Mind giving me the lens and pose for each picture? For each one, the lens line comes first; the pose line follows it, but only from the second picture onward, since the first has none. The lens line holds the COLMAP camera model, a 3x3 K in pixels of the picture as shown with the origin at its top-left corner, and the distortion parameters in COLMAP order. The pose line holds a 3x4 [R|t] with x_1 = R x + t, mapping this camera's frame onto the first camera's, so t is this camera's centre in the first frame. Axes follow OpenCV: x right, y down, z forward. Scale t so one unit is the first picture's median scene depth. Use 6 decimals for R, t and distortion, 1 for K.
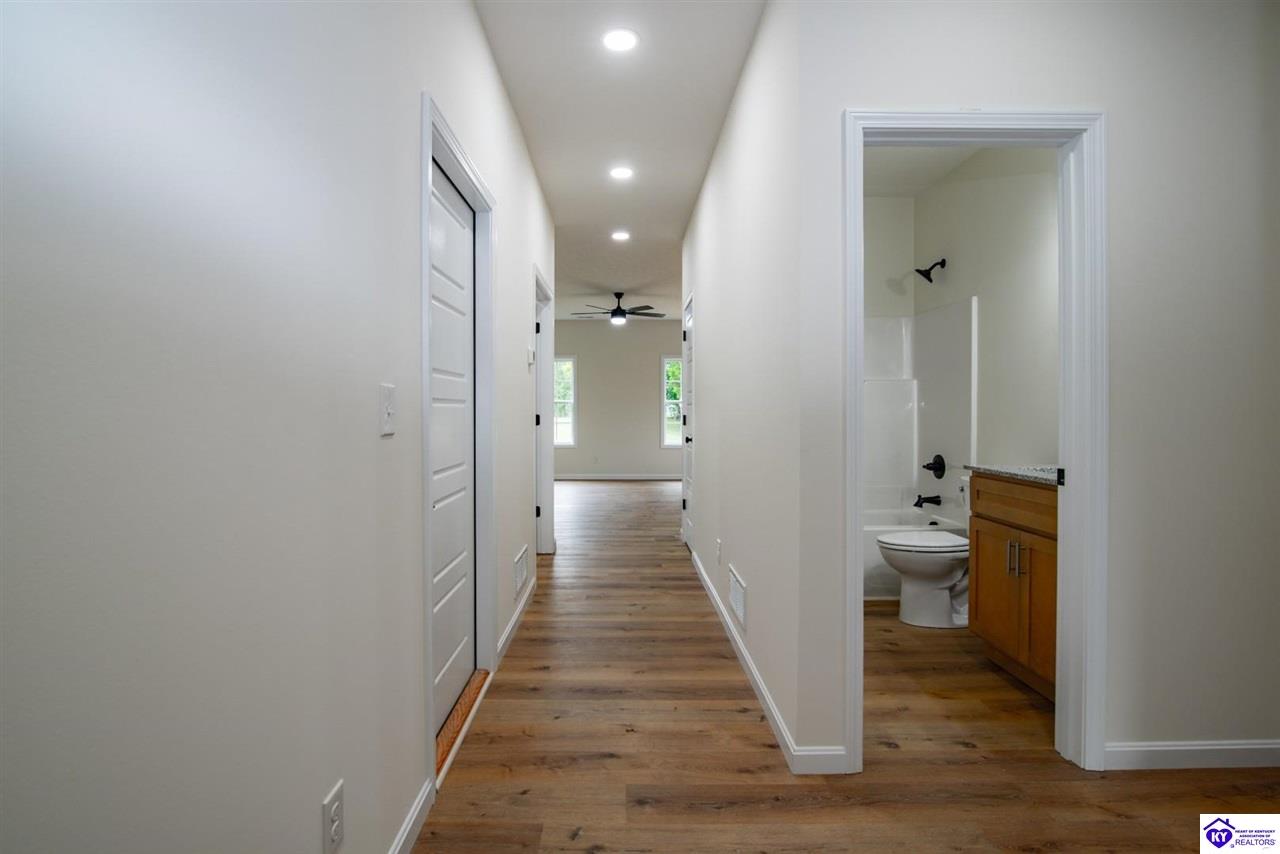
lens RADIAL K [[602.6, 0, 636.7], [0, 602.6, 419.0], [0, 0, 1]] dist [-0.024583, 0.001376]
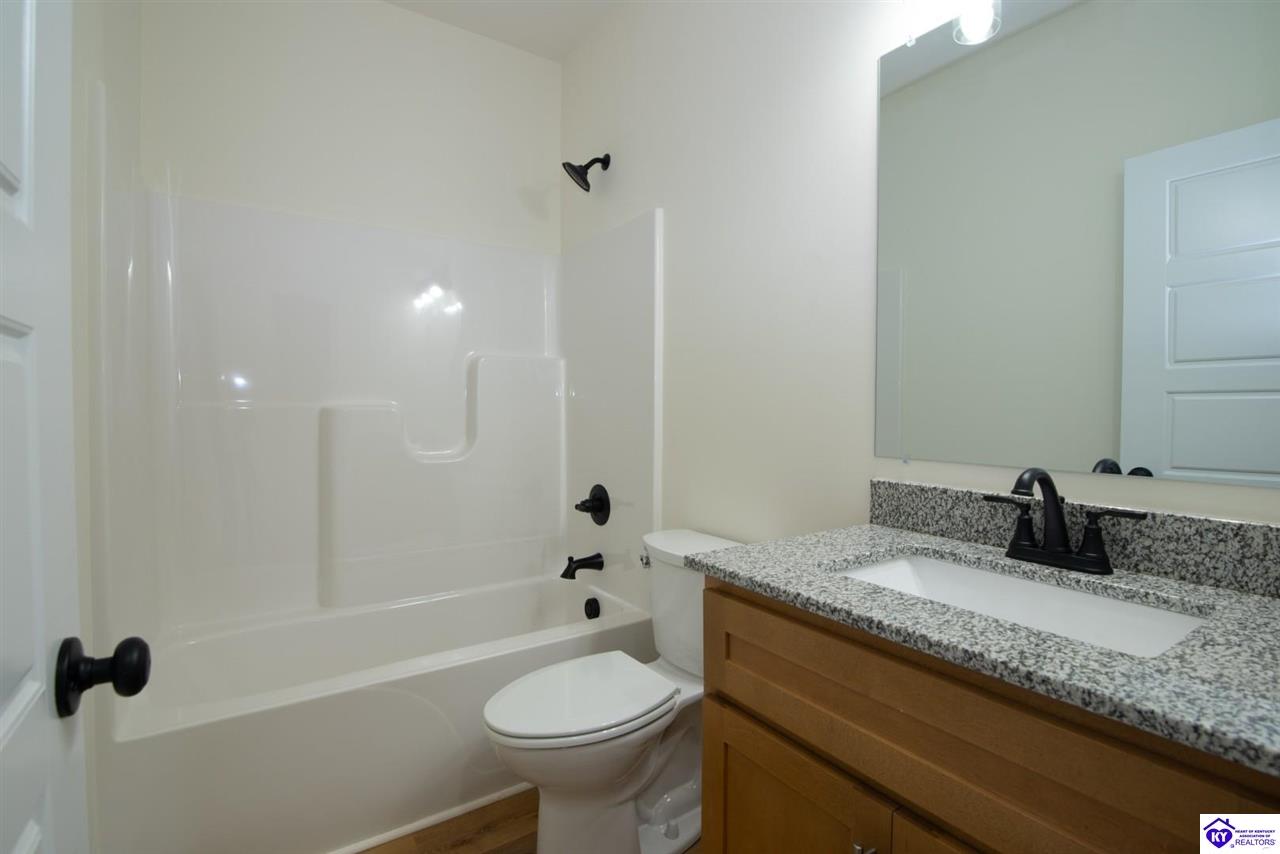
lens RADIAL K [[602.6, 0, 636.7], [0, 602.6, 419.0], [0, 0, 1]] dist [-0.024583, 0.001376]
pose [[0.847355, -0.004142, 0.531011, 0.297899], [0.003779, 0.999991, 0.001770, -0.009448], [-0.531014, 0.000507, 0.847363, 0.645498]]
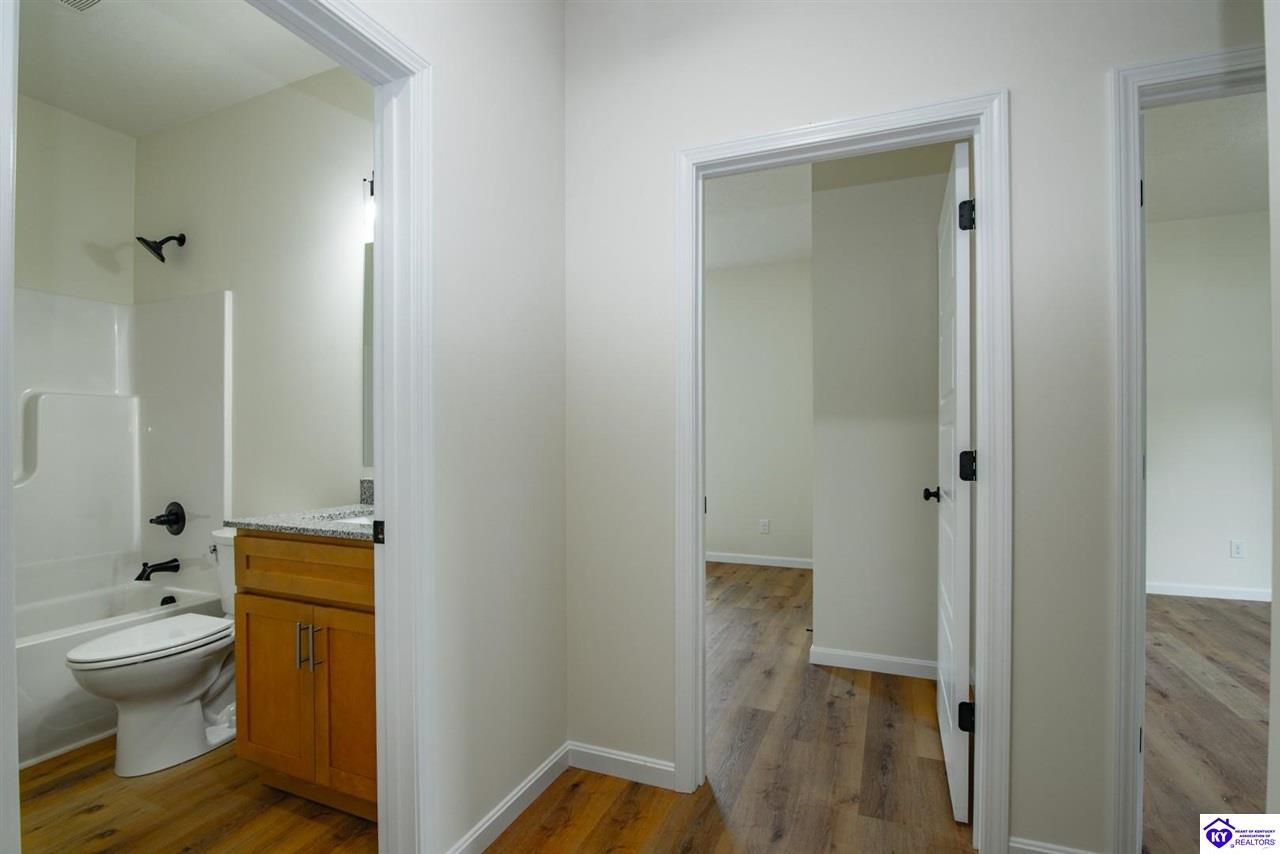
lens RADIAL K [[598.9, 0, 638.4], [0, 598.9, 436.7], [0, 0, 1]] dist [-0.017202, 0.000601]
pose [[0.412651, 0.002181, 0.910887, 0.112785], [0.014956, 0.999846, -0.009170, -0.006017], [-0.910767, 0.017407, 0.412554, 0.262623]]
